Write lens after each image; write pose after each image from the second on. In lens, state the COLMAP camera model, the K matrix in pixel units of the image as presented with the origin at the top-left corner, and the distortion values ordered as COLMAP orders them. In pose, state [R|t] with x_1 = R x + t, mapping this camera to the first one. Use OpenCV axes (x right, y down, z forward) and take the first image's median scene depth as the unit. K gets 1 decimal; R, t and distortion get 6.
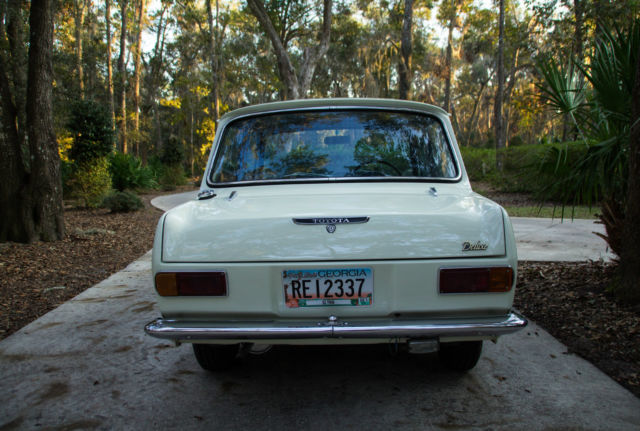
lens RADIAL K [[545.3, 0, 320.0], [0, 545.3, 215.5], [0, 0, 1]] dist [-0.125266, 0.119362]
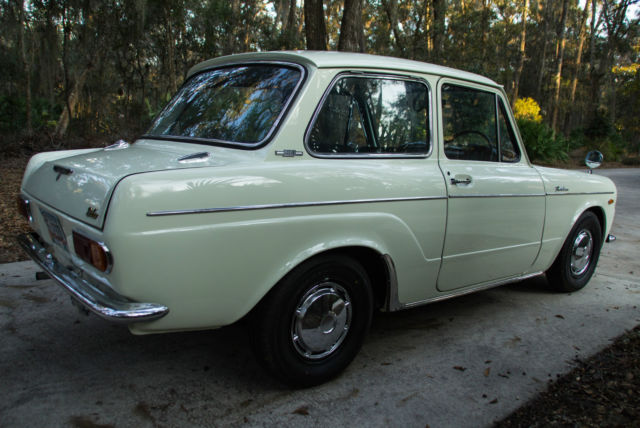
lens RADIAL K [[544.3, 0, 320.0], [0, 544.3, 214.0], [0, 0, 1]] dist [-0.142194, 0.146308]
pose [[0.671861, 0.162124, -0.722716, 1.134320], [-0.122276, 0.986640, 0.107657, -0.079941], [0.730514, 0.016040, 0.682709, 0.639643]]
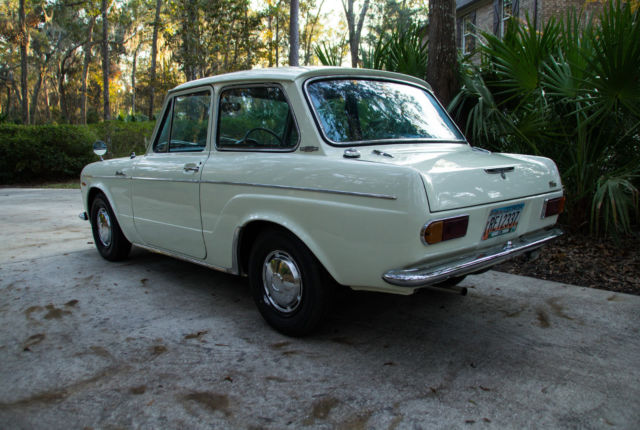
lens RADIAL K [[544.3, 0, 320.0], [0, 544.3, 215.0], [0, 0, 1]] dist [-0.142194, 0.146308]
pose [[0.701481, -0.086253, 0.707449, -1.186731], [0.056821, 0.996258, 0.065124, 0.008786], [-0.710419, -0.005485, 0.703757, 0.393521]]
